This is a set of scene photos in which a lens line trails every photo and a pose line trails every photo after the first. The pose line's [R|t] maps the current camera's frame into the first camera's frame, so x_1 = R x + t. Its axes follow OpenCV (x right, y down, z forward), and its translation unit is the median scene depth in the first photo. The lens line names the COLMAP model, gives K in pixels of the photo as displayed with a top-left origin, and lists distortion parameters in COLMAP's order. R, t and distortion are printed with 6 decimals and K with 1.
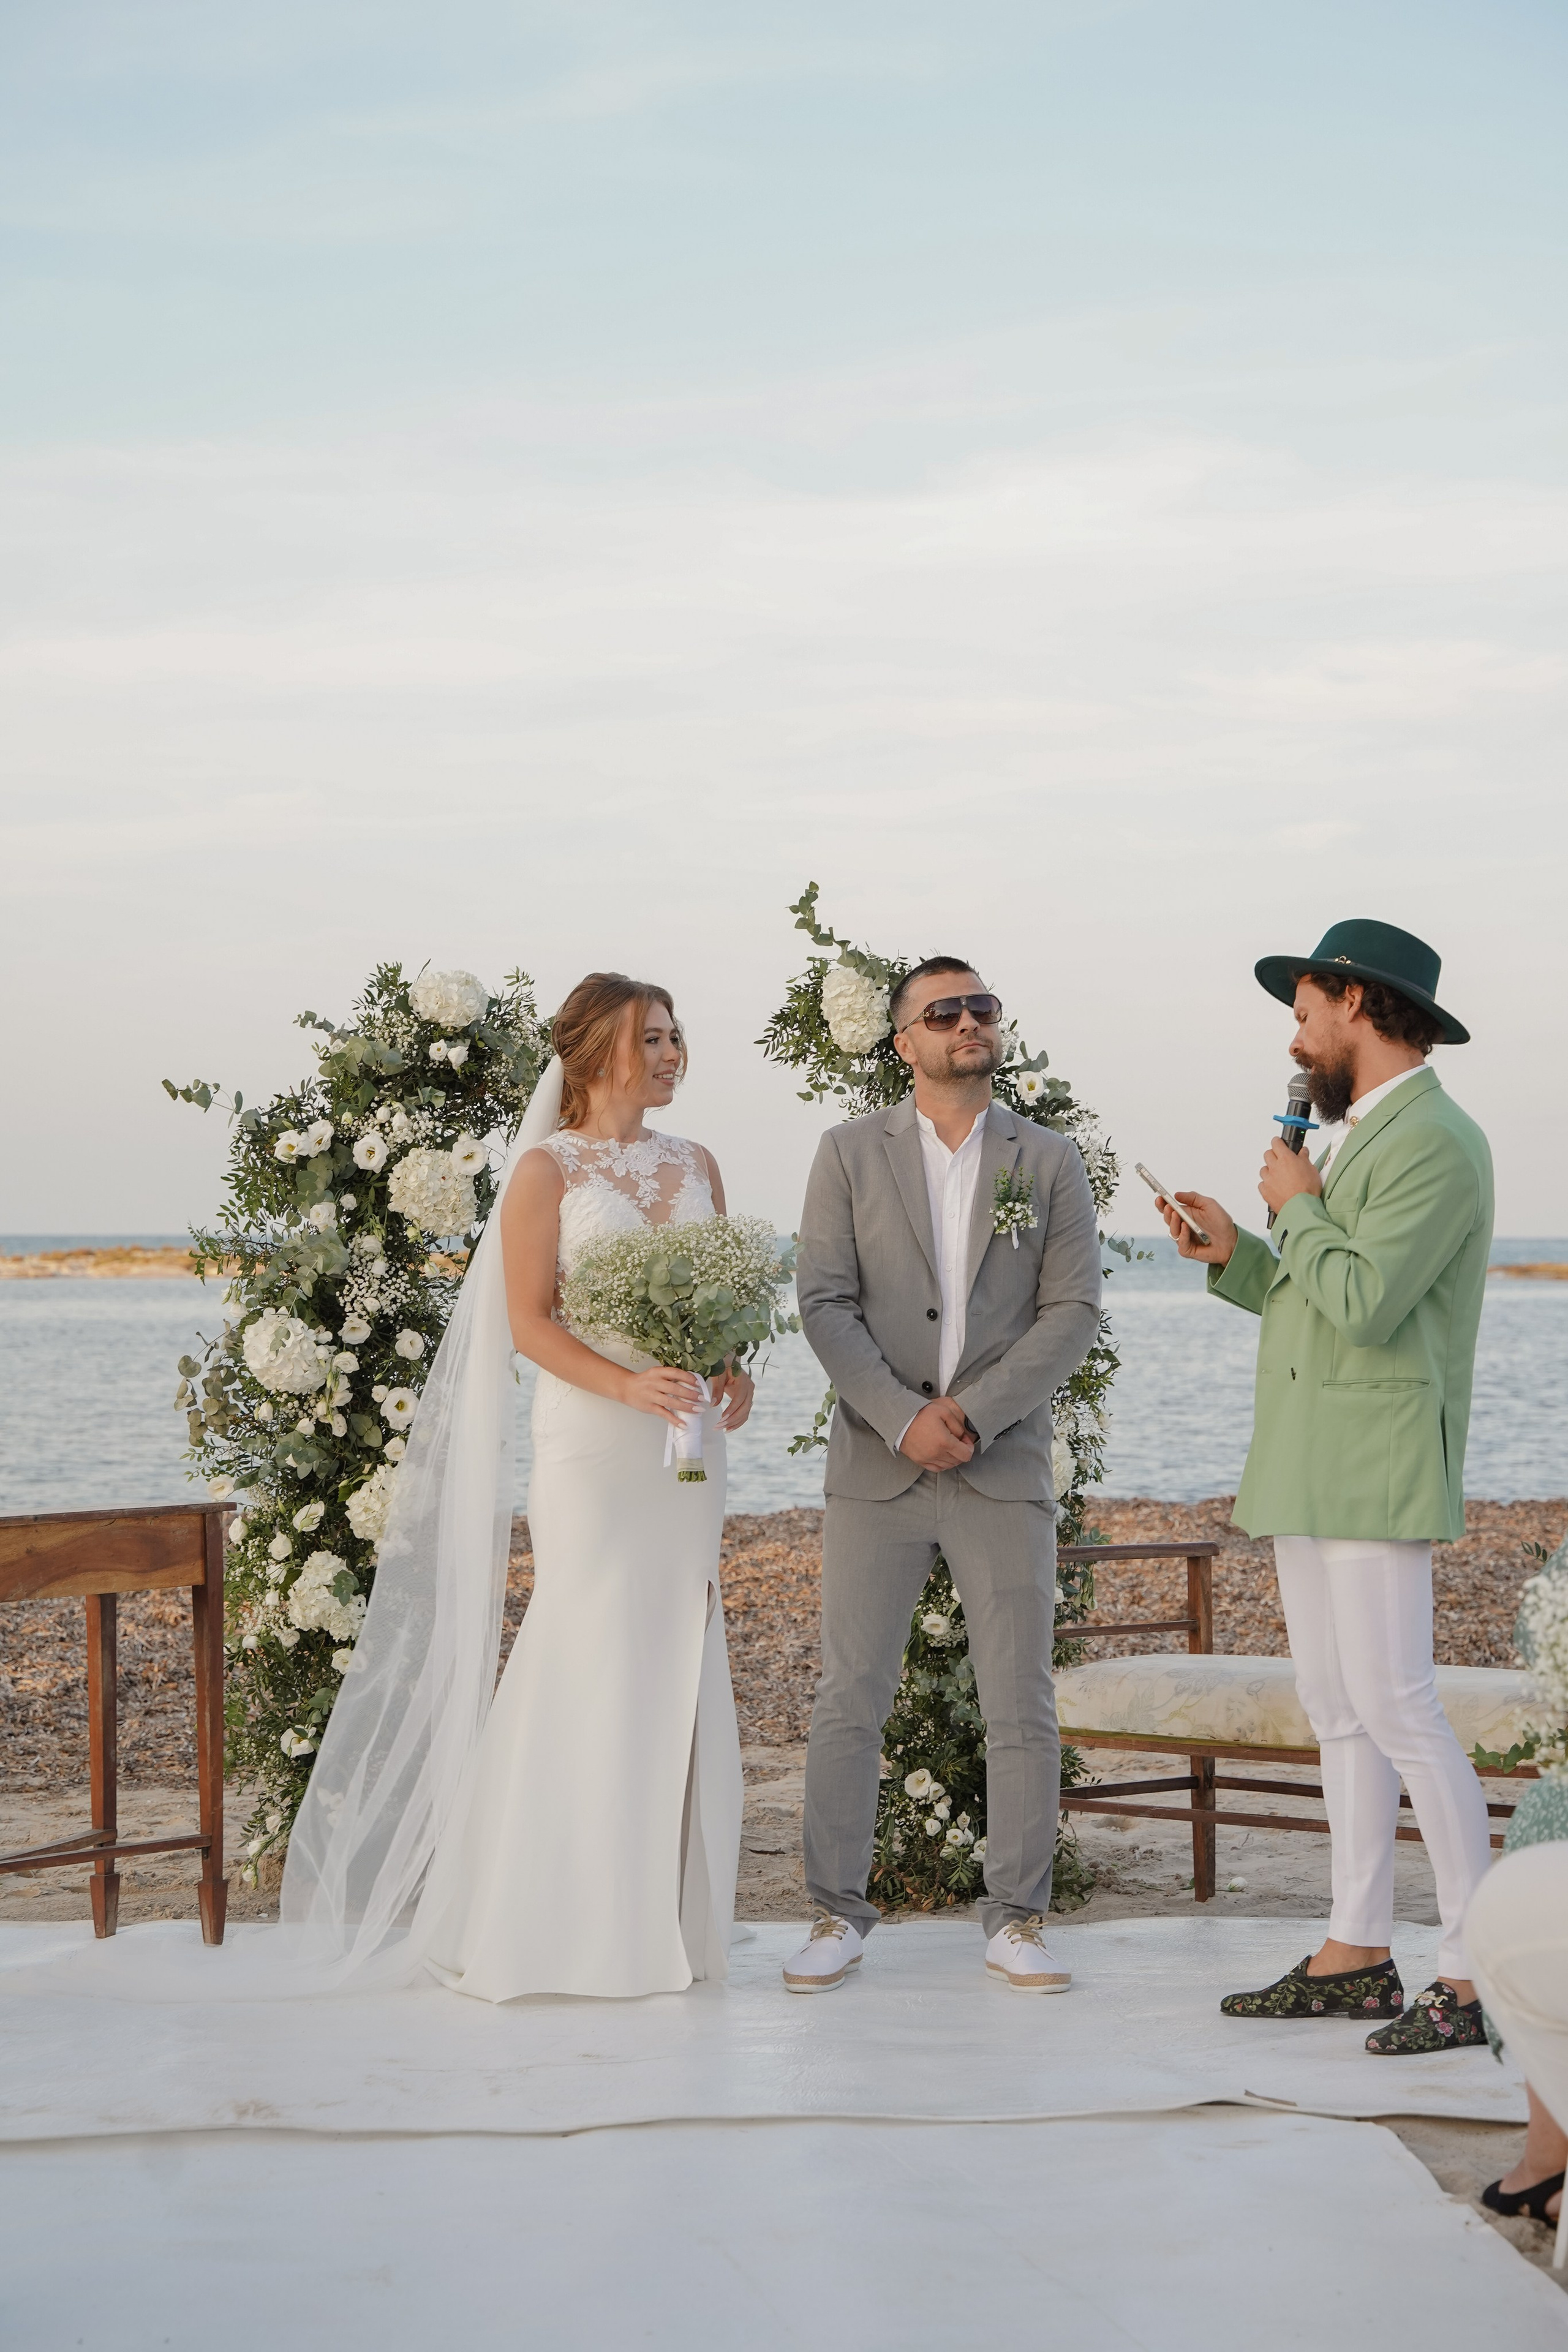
lens RADIAL K [[3728.3, 0, 758.3], [0, 3728.3, 1248.8], [0, 0, 1]] dist [0.223642, 0.000000]
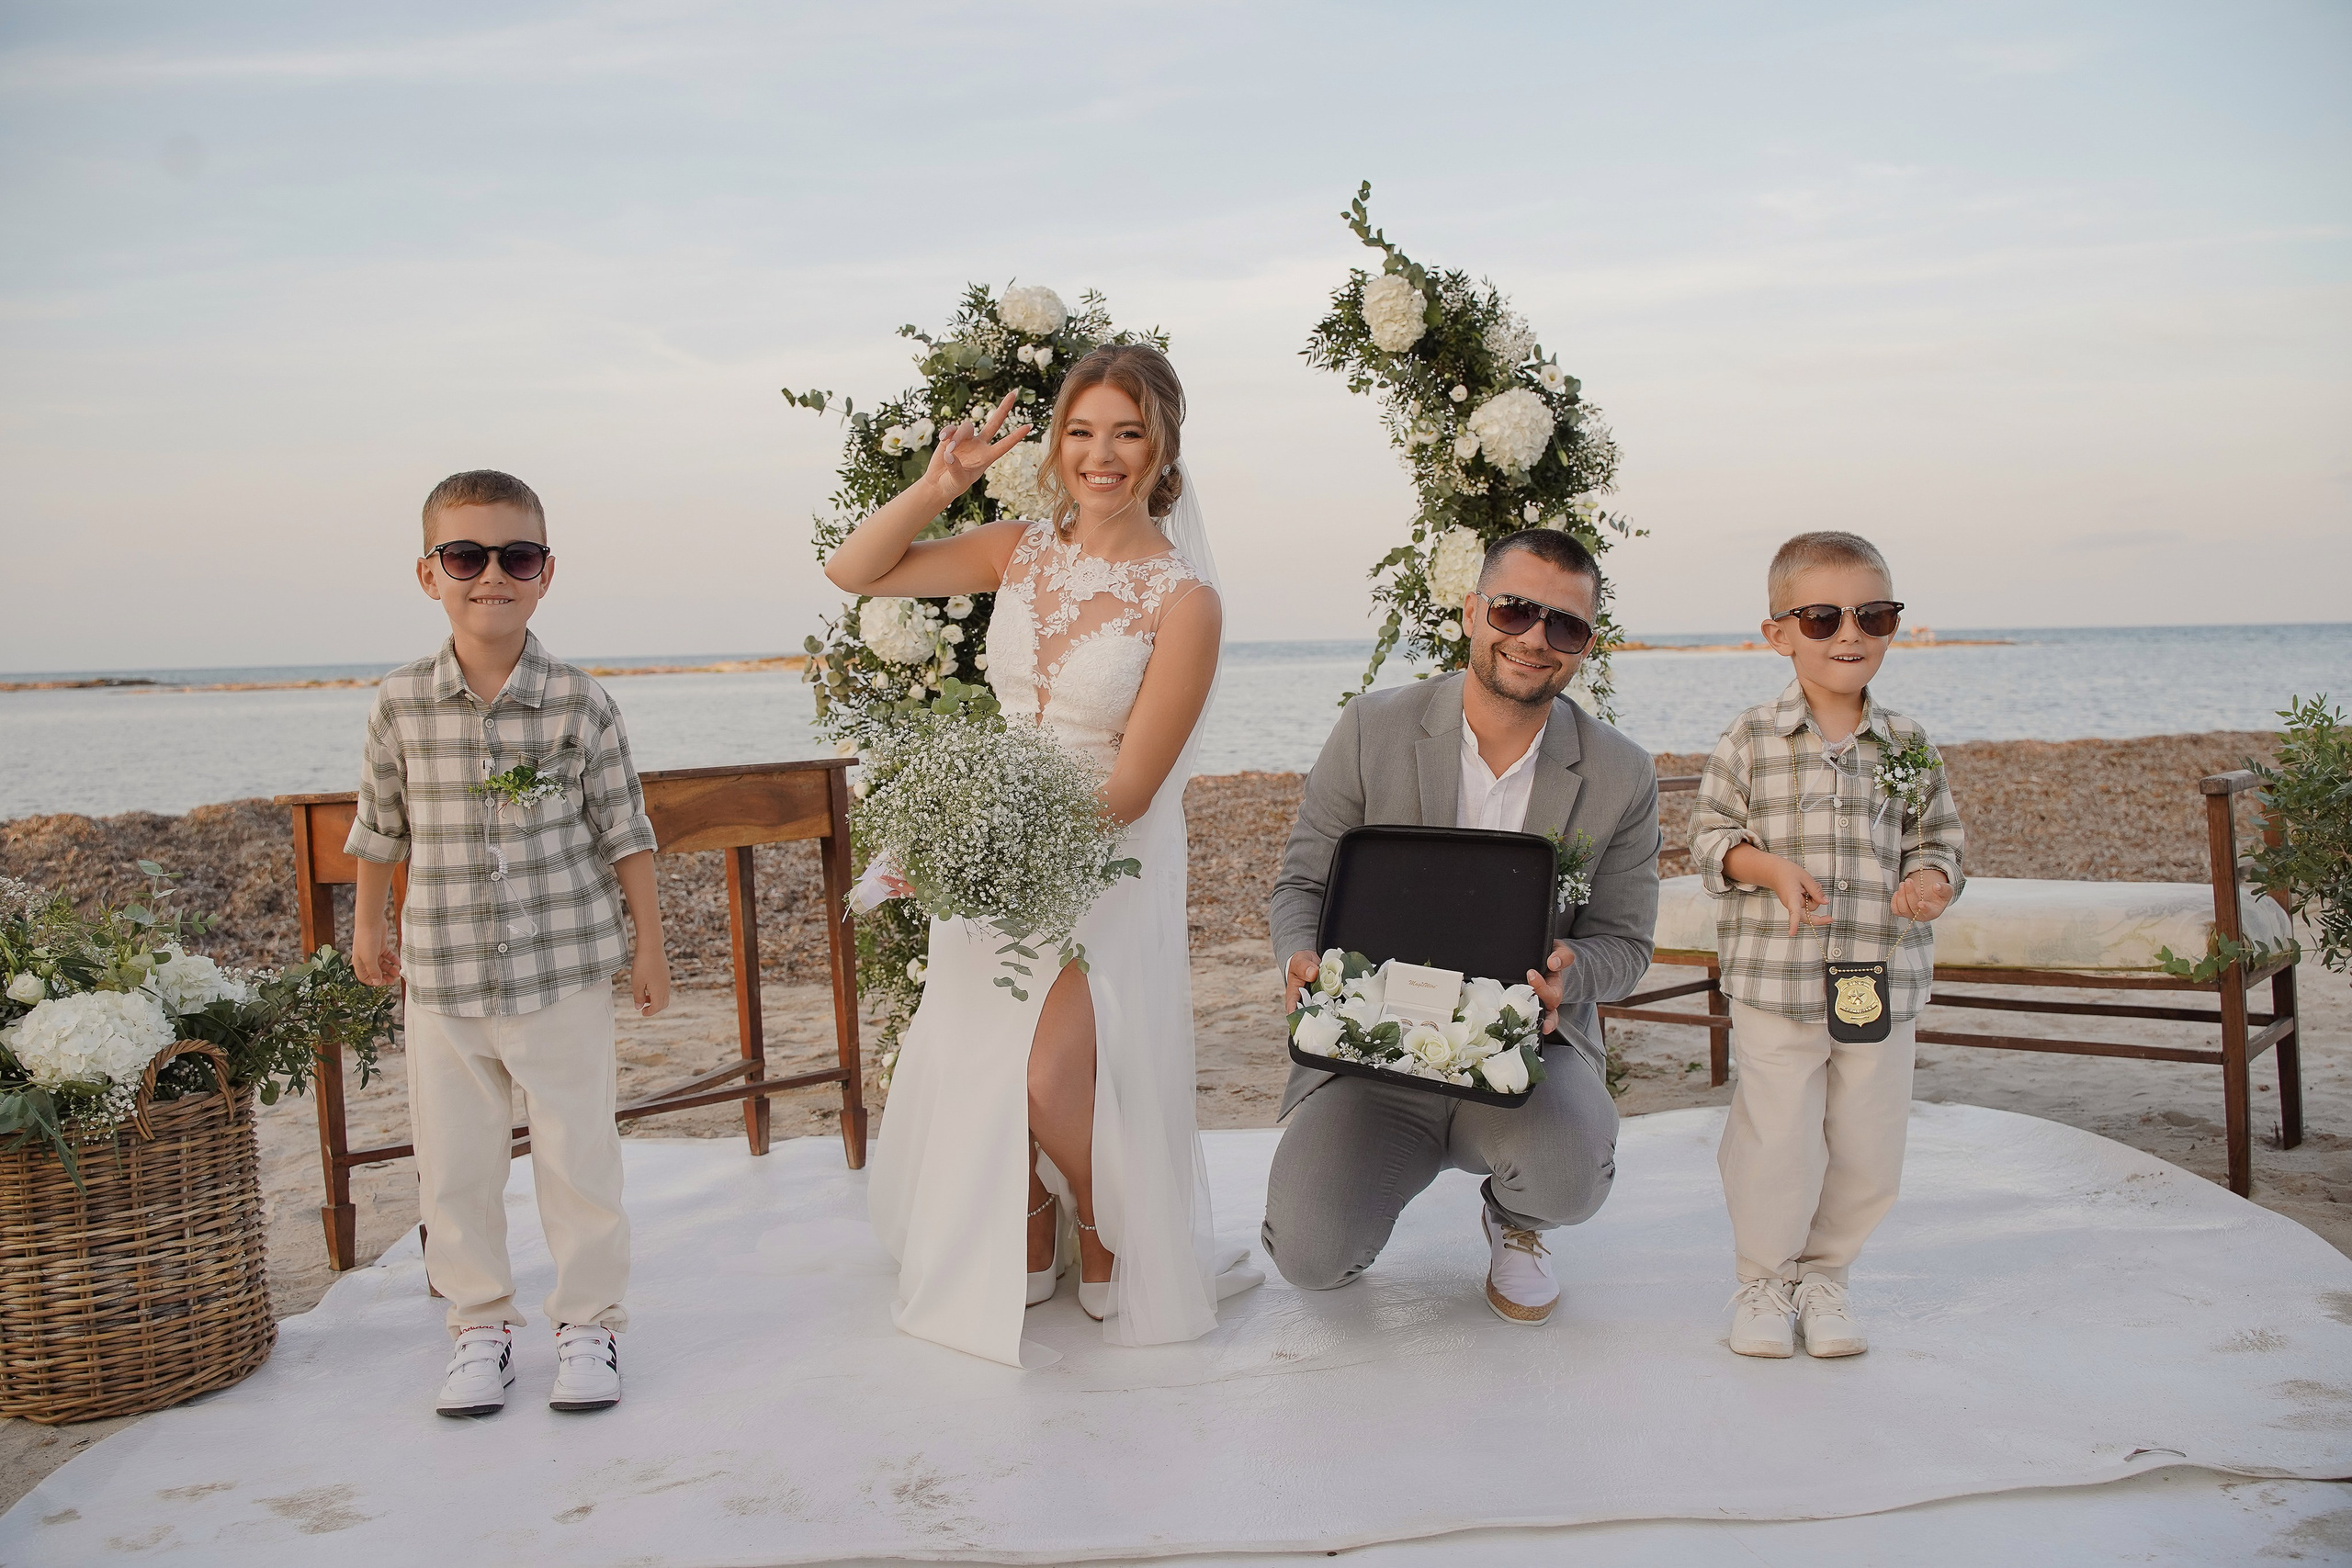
lens RADIAL K [[1937.0, 0, 1193.2], [0, 1937.0, 802.4], [0, 0, 1]] dist [-0.080526, 0.010487]
pose [[0.999194, -0.025468, 0.031024, -0.056743], [0.022899, 0.996490, 0.080518, 0.035032], [-0.032966, -0.079743, 0.996270, 0.413048]]
